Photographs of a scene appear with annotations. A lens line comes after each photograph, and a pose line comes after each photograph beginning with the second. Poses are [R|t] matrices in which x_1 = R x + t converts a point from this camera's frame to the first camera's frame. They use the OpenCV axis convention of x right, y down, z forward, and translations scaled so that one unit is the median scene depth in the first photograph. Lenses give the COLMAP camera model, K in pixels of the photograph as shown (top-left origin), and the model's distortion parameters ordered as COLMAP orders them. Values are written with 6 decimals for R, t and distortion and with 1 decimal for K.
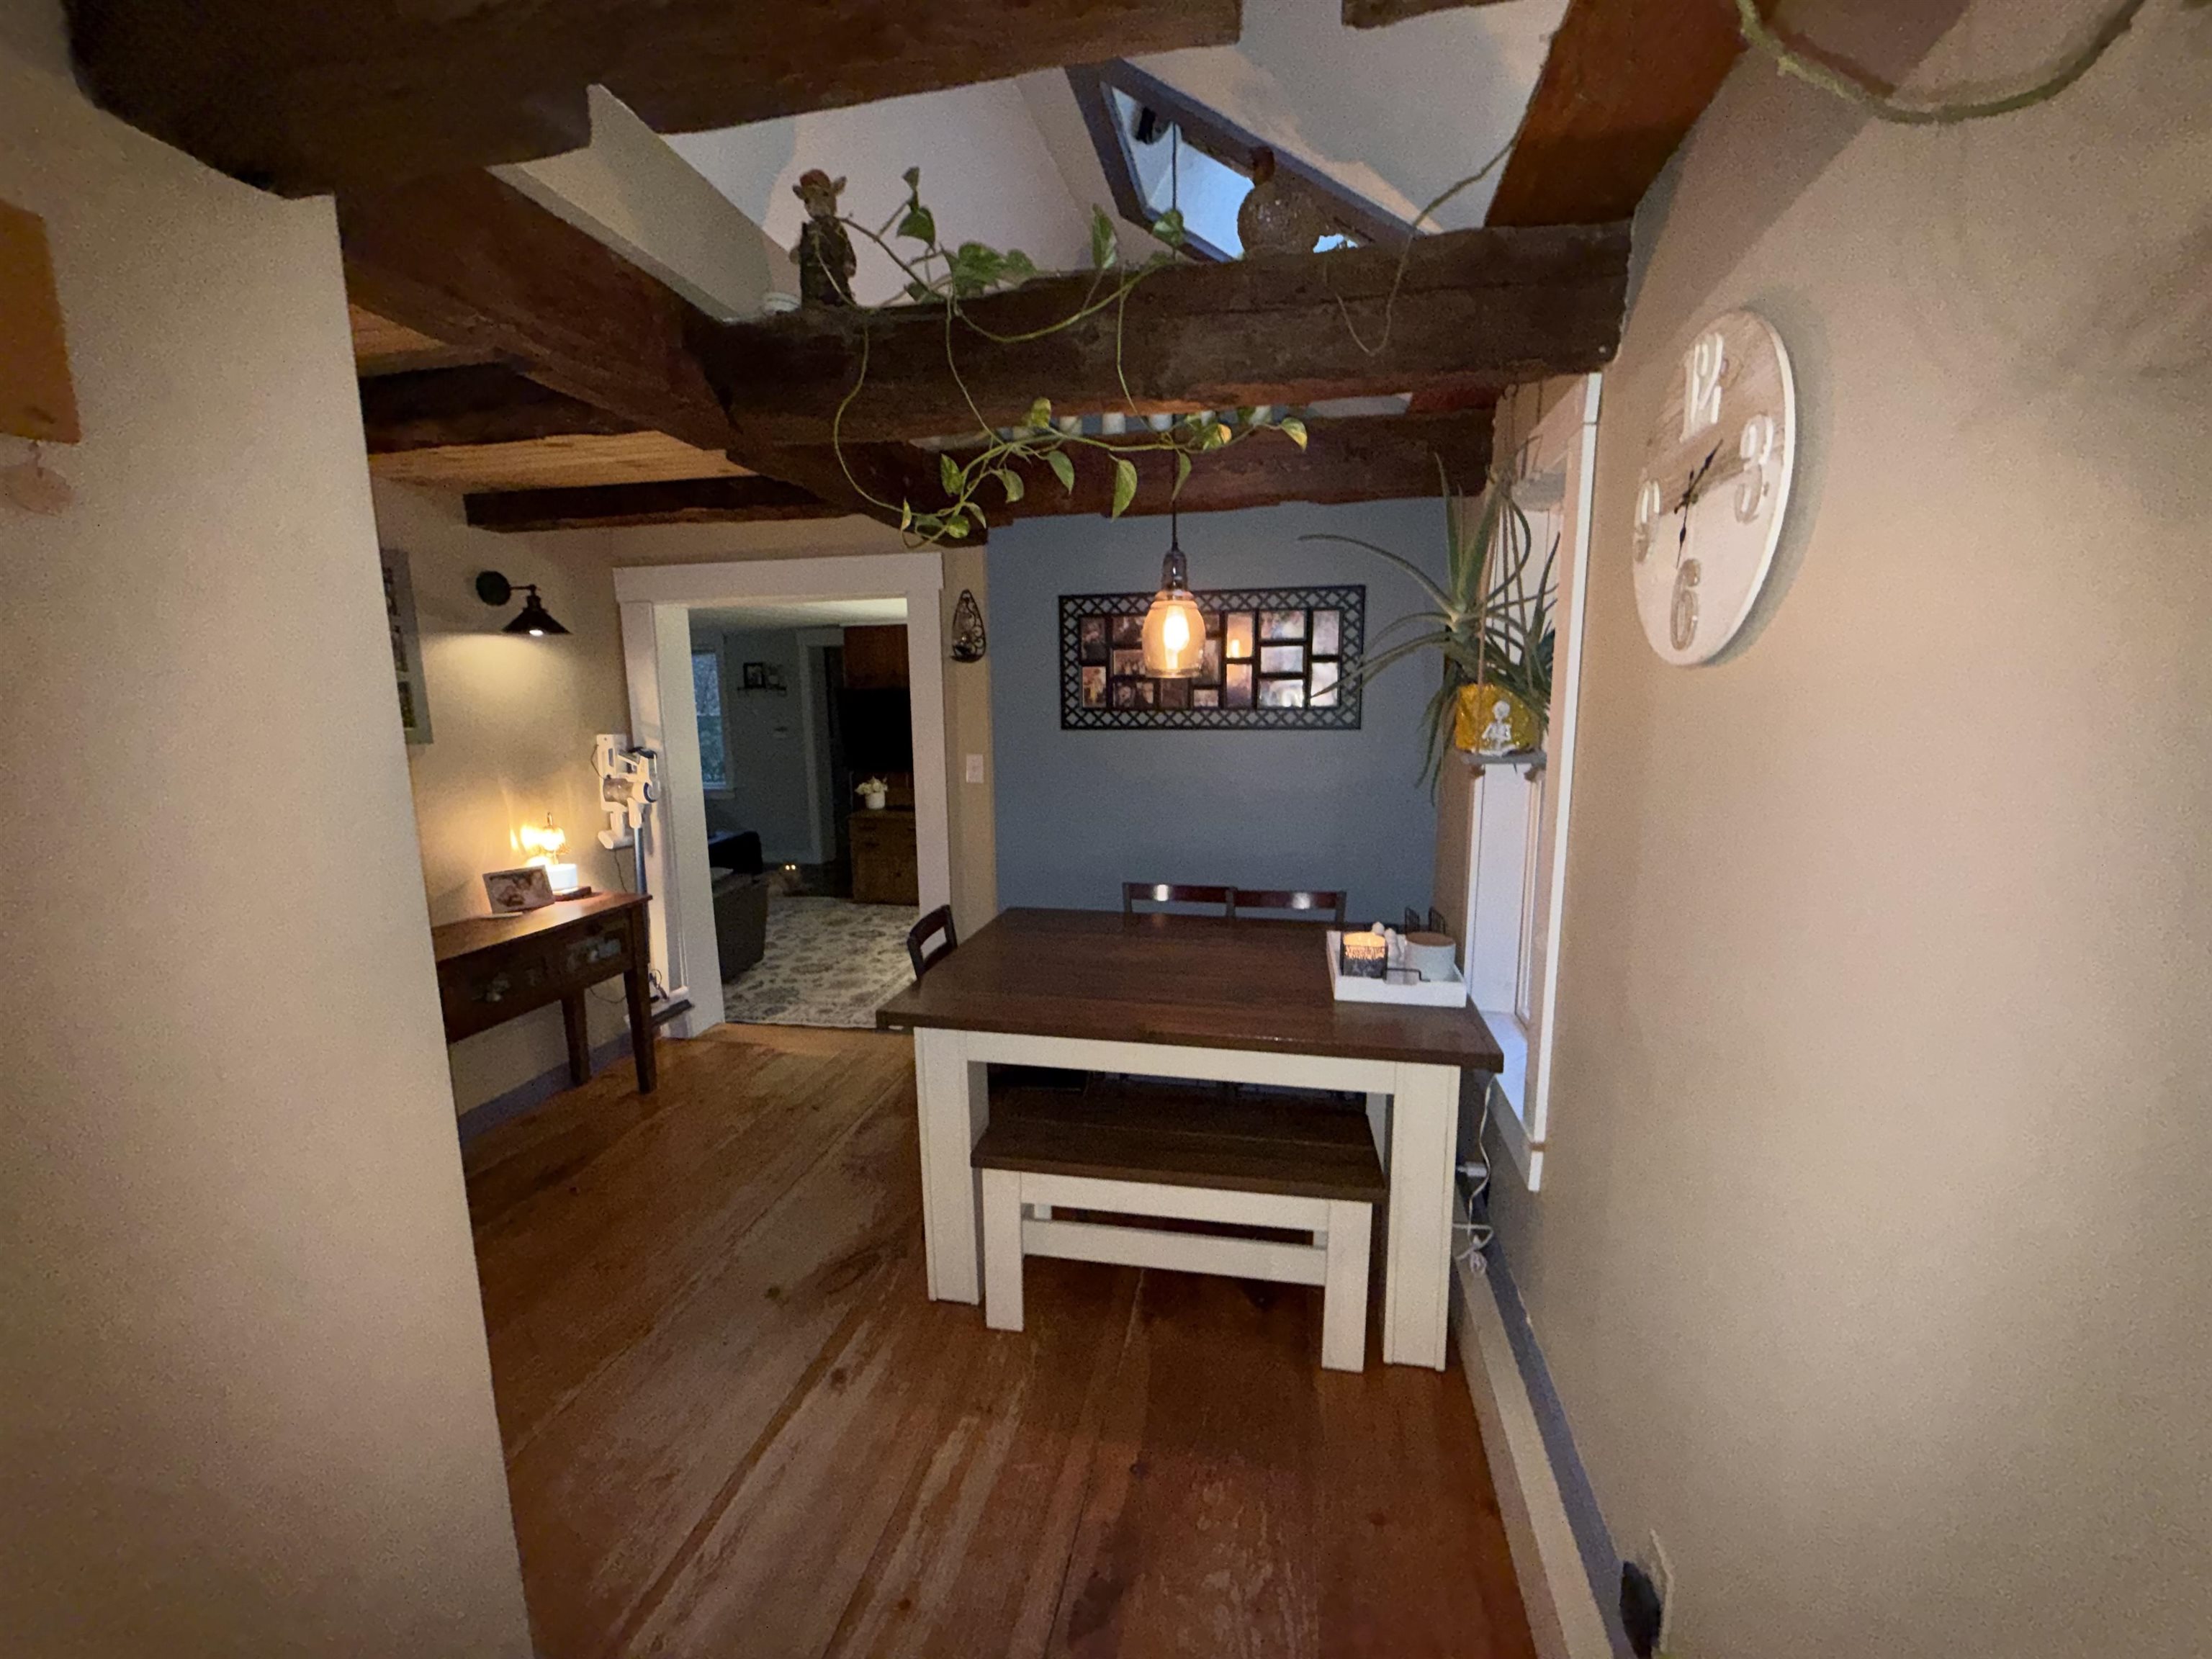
lens RADIAL K [[877.9, 0, 1112.9], [0, 877.9, 830.7], [0, 0, 1]] dist [-0.002841, 0.000368]
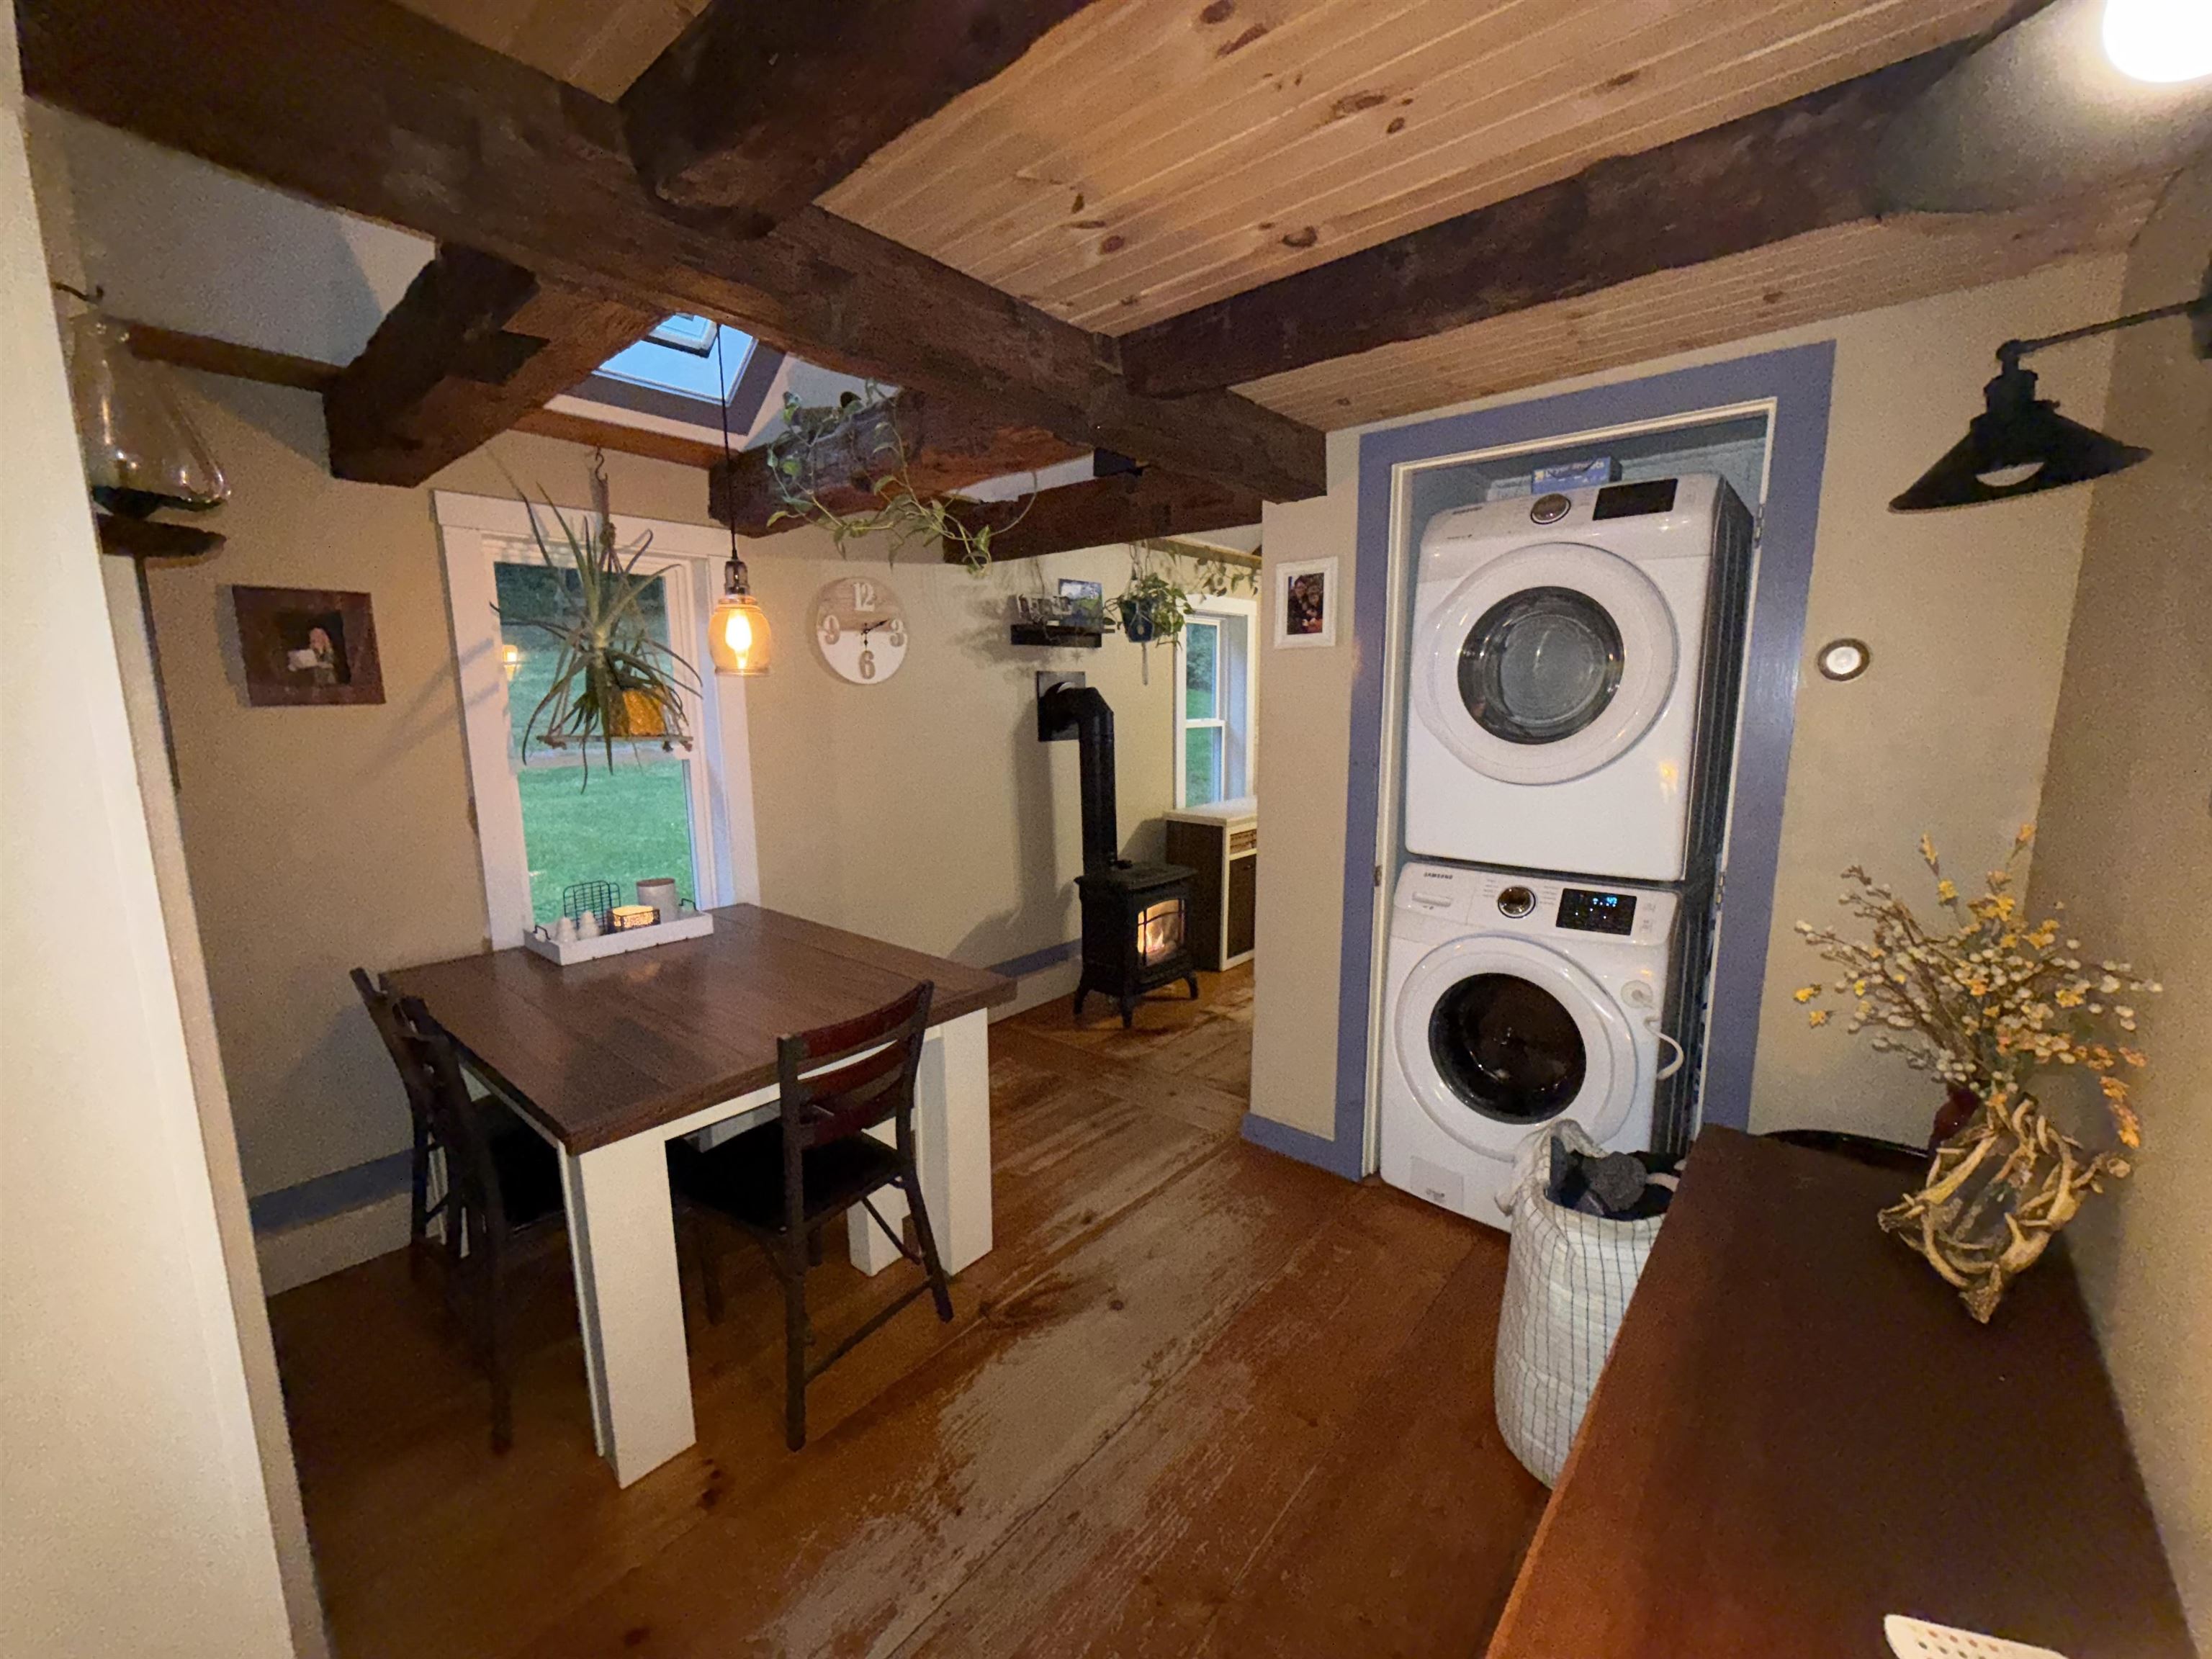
lens RADIAL K [[877.9, 0, 1109.5], [0, 877.9, 833.9], [0, 0, 1]] dist [-0.002841, 0.000368]
pose [[-0.873138, -0.056190, 0.484224, -0.727197], [0.092366, 0.956270, 0.277518, -0.205306], [-0.478643, 0.287038, -0.829765, 1.476972]]
